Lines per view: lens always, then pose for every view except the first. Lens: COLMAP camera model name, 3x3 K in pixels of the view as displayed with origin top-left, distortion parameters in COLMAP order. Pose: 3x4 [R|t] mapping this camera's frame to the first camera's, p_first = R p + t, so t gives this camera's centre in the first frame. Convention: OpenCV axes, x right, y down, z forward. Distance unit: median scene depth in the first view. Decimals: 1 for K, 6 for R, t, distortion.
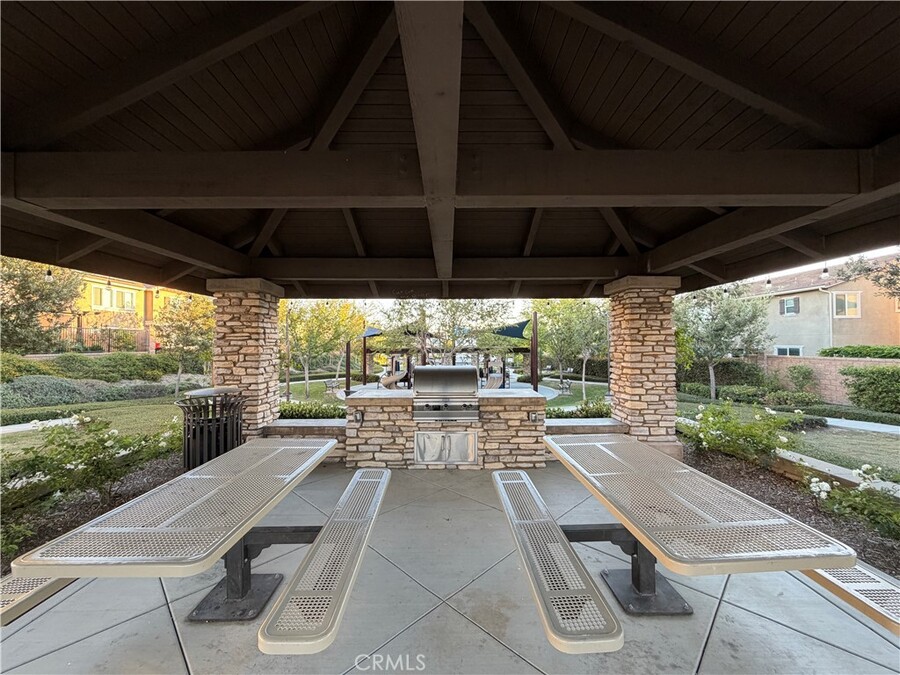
lens RADIAL K [[358.7, 0, 443.4], [0, 358.7, 339.4], [0, 0, 1]] dist [0.001085, 0.000071]
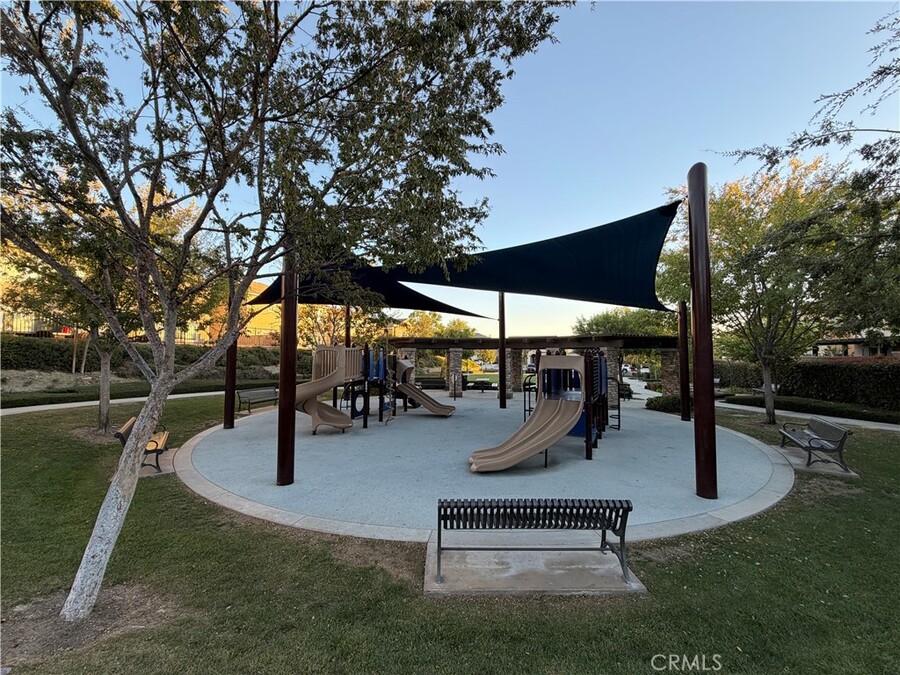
lens RADIAL K [[358.7, 0, 449.2], [0, 358.7, 339.0], [0, 0, 1]] dist [0.001085, 0.000071]
pose [[0.946599, -0.004896, -0.322375, 0.178128], [-0.004428, 0.999593, -0.028185, 0.067328], [0.322382, 0.028108, 0.946192, 0.746797]]
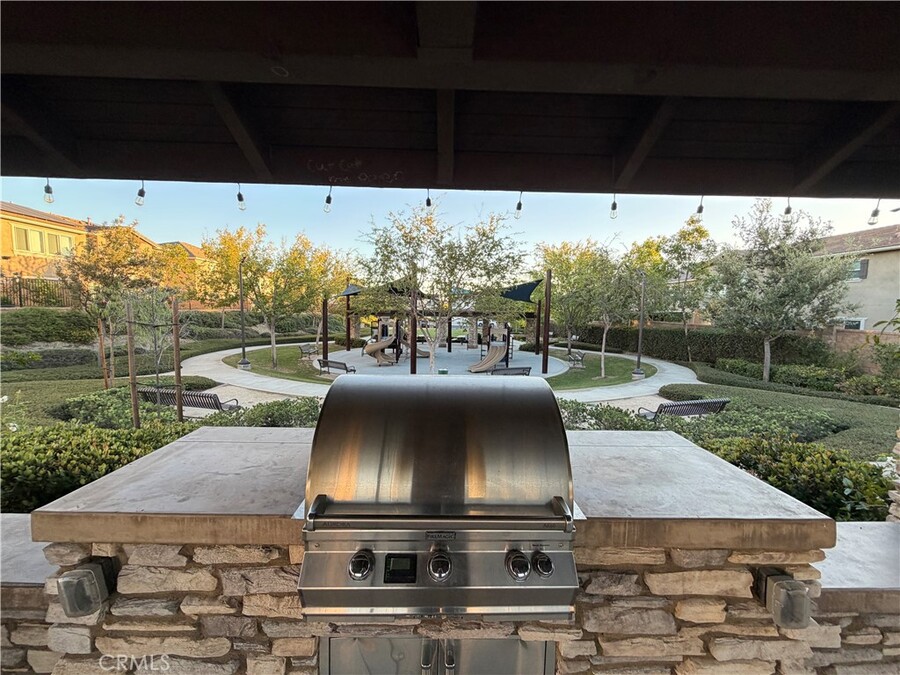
lens RADIAL K [[358.7, 0, 447.3], [0, 358.7, 336.8], [0, 0, 1]] dist [0.001085, 0.000071]
pose [[0.999434, 0.020641, 0.026579, 0.000407], [-0.023132, 0.995006, 0.097103, 0.002949], [-0.024442, -0.097663, 0.994919, 0.176363]]
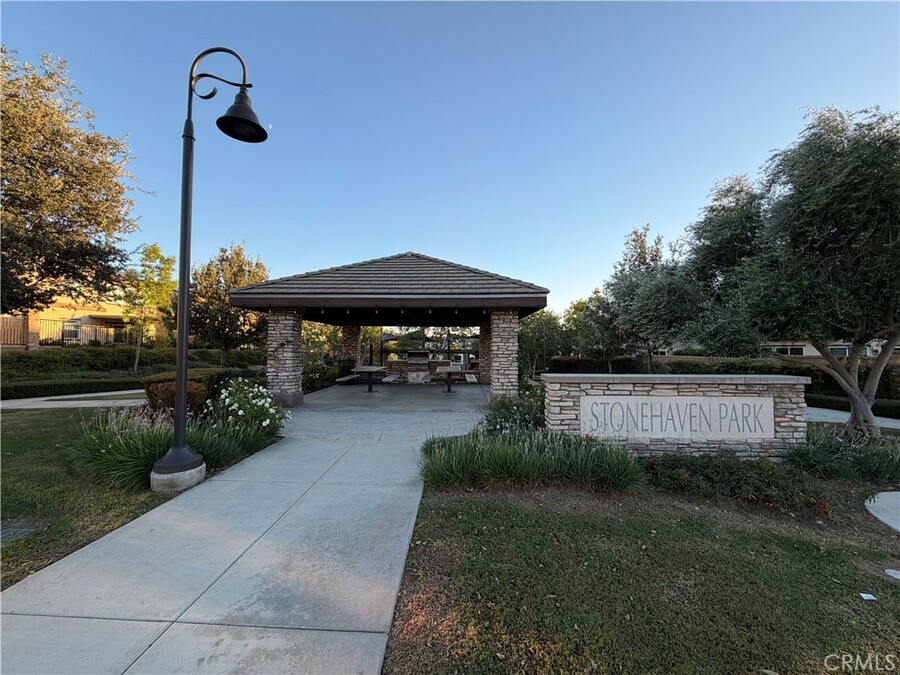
lens RADIAL K [[358.7, 0, 448.4], [0, 358.7, 337.8], [0, 0, 1]] dist [0.001085, 0.000071]
pose [[0.999838, 0.008040, -0.016123, 0.086163], [-0.008249, 0.999882, -0.012948, -0.000909], [0.016017, 0.013079, 0.999786, -0.569969]]
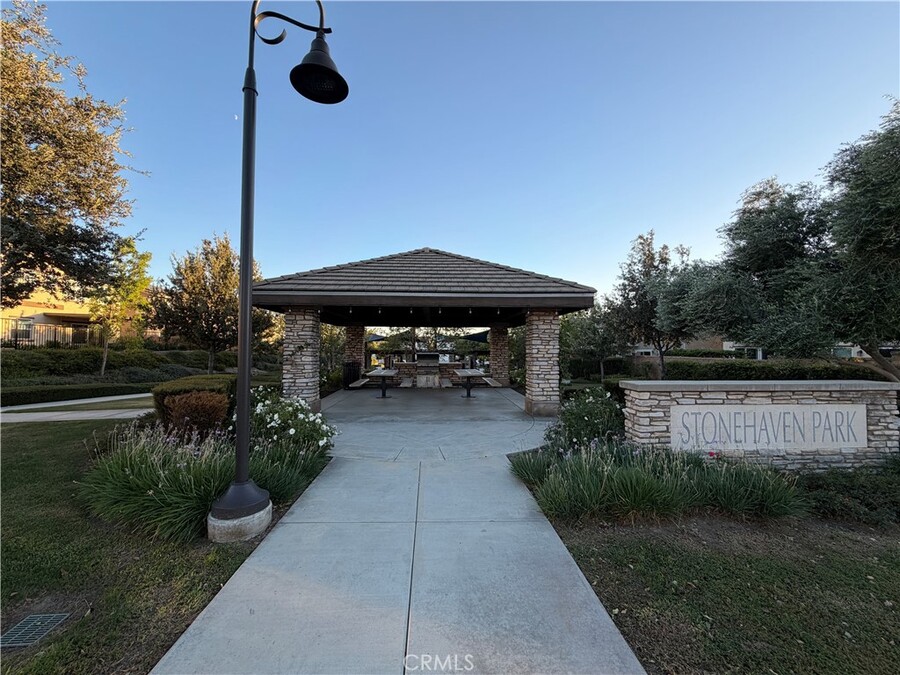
lens RADIAL K [[358.7, 0, 448.2], [0, 358.7, 337.7], [0, 0, 1]] dist [0.001085, 0.000071]
pose [[0.998231, 0.008908, 0.058782, -0.000201], [-0.008147, 0.999880, -0.013185, -0.004032], [-0.058892, 0.012683, 0.998184, -0.527959]]
